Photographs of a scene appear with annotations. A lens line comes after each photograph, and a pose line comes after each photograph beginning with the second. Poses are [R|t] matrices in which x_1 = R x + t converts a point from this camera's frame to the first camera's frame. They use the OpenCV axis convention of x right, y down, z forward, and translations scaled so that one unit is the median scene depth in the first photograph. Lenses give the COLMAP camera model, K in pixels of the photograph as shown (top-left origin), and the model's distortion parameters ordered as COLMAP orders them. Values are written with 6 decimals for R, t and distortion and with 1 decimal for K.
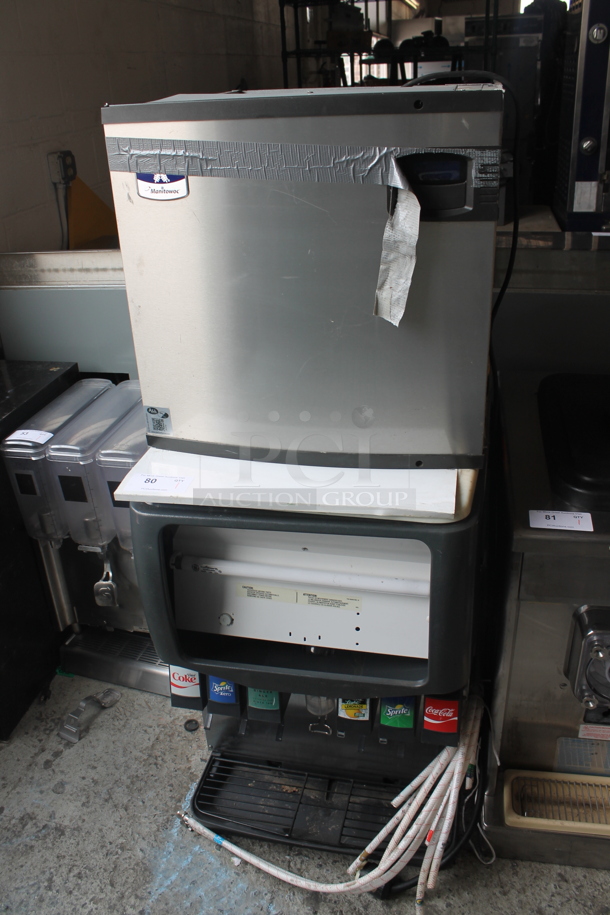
lens RADIAL K [[775.8, 0, 300.9], [0, 775.8, 458.2], [0, 0, 1]] dist [-0.154121, 0.122497]
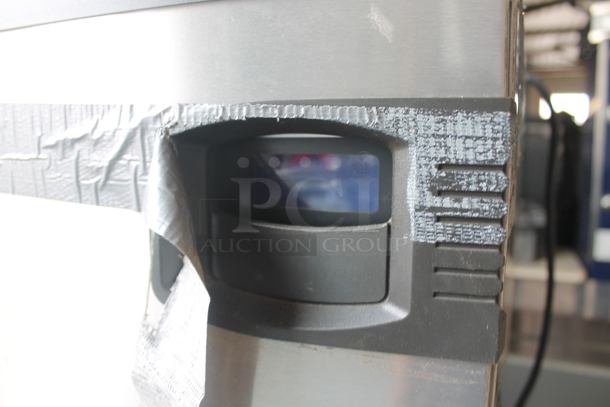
lens RADIAL K [[517.2, 0, 303.0], [0, 517.2, 205.7], [0, 0, 1]] dist [-0.154121, 0.122497]
pose [[0.972762, 0.075196, -0.219272, 0.159129], [-0.148088, 0.929326, -0.338265, -0.208016], [0.178338, 0.361522, 0.915149, 0.565078]]
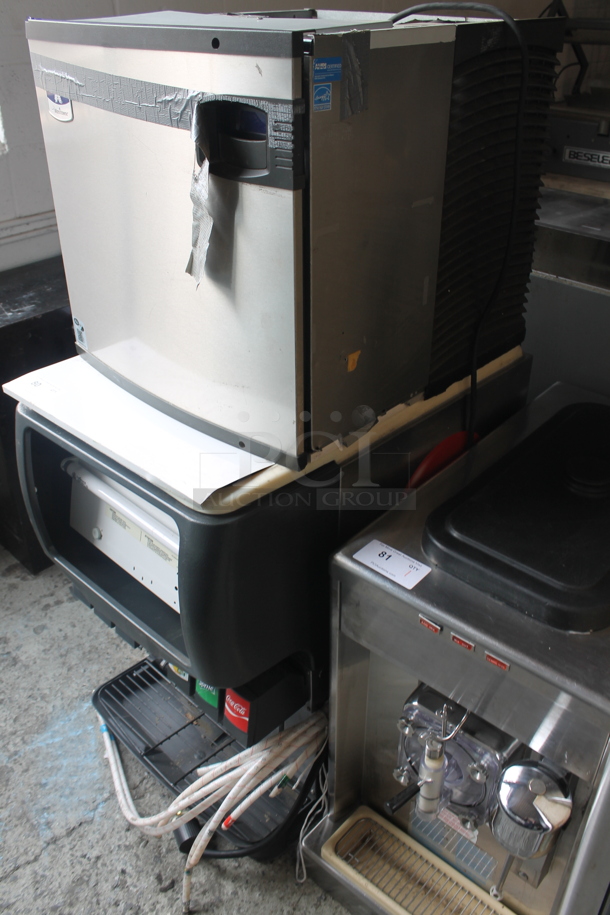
lens RADIAL K [[775.8, 0, 309.8], [0, 775.8, 455.2], [0, 0, 1]] dist [-0.154121, 0.122497]
pose [[0.858364, 0.312984, -0.406512, 0.499790], [-0.274922, 0.949597, 0.150611, -0.117941], [0.433162, -0.017519, 0.901146, 0.172207]]
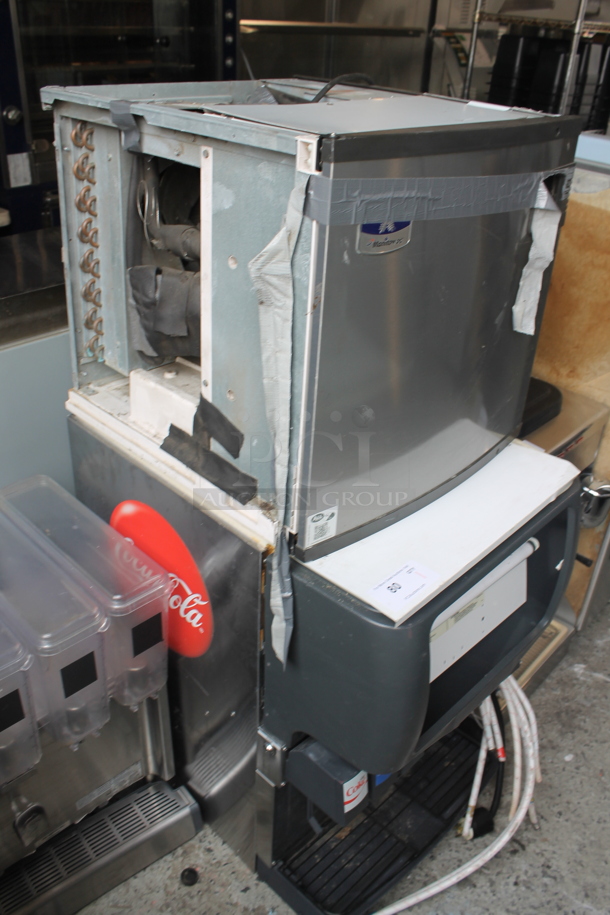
lens RADIAL K [[775.8, 0, 308.3], [0, 775.8, 449.0], [0, 0, 1]] dist [-0.154121, 0.122497]
pose [[0.522340, -0.366776, 0.769829, -0.687026], [0.325690, 0.920142, 0.217405, -0.267005], [-0.788091, 0.137166, 0.600082, 0.465048]]
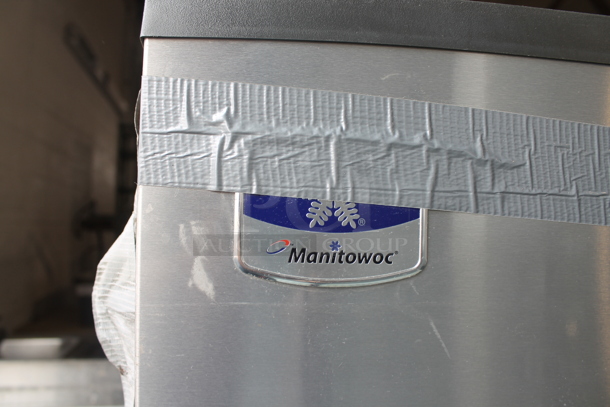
lens RADIAL K [[517.2, 0, 304.0], [0, 517.2, 204.2], [0, 0, 1]] dist [-0.154121, 0.122497]
pose [[0.917339, 0.071417, 0.391649, -0.207370], [0.132775, 0.872567, -0.470103, -0.207026], [-0.375314, 0.483245, 0.790957, 0.627359]]
